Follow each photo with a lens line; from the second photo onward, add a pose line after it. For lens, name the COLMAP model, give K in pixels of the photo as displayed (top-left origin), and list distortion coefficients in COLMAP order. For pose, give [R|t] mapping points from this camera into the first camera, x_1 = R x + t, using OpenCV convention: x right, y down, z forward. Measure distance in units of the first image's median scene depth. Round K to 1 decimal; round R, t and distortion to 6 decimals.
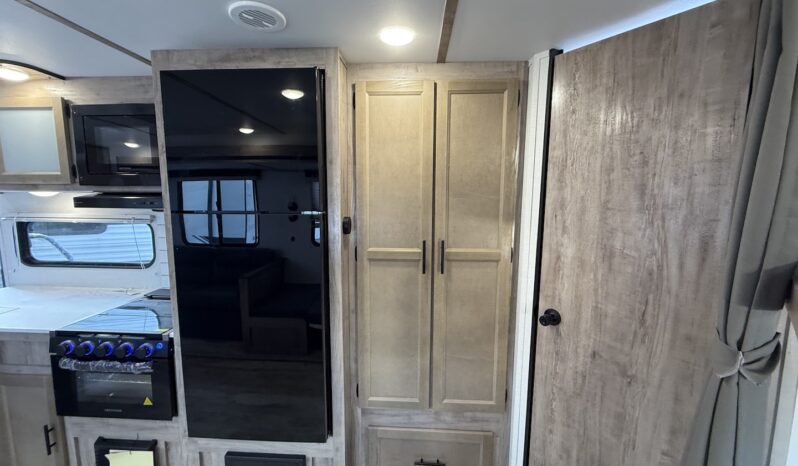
lens RADIAL K [[315.9, 0, 397.5], [0, 315.9, 231.6], [0, 0, 1]] dist [-0.001446, 0.000213]
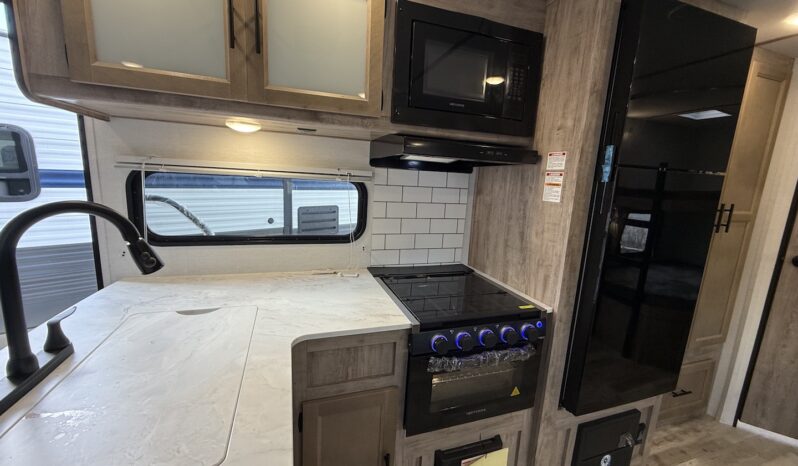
lens RADIAL K [[315.9, 0, 397.5], [0, 315.9, 231.6], [0, 0, 1]] dist [-0.001446, 0.000213]
pose [[0.927364, -0.021246, 0.373556, -0.974997], [-0.005545, 0.997496, 0.070499, 0.038150], [-0.374118, -0.067450, 0.924925, 0.256269]]
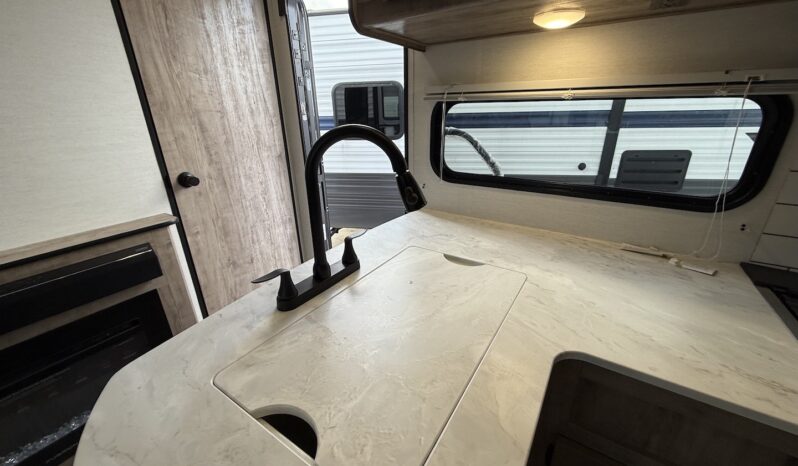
lens RADIAL K [[315.9, 0, 397.5], [0, 315.9, 231.6], [0, 0, 1]] dist [-0.001446, 0.000213]
pose [[0.862236, 0.165601, -0.478671, -0.956325], [-0.040323, 0.964485, 0.261040, 0.050144], [0.504899, -0.205777, 0.838291, 0.422958]]
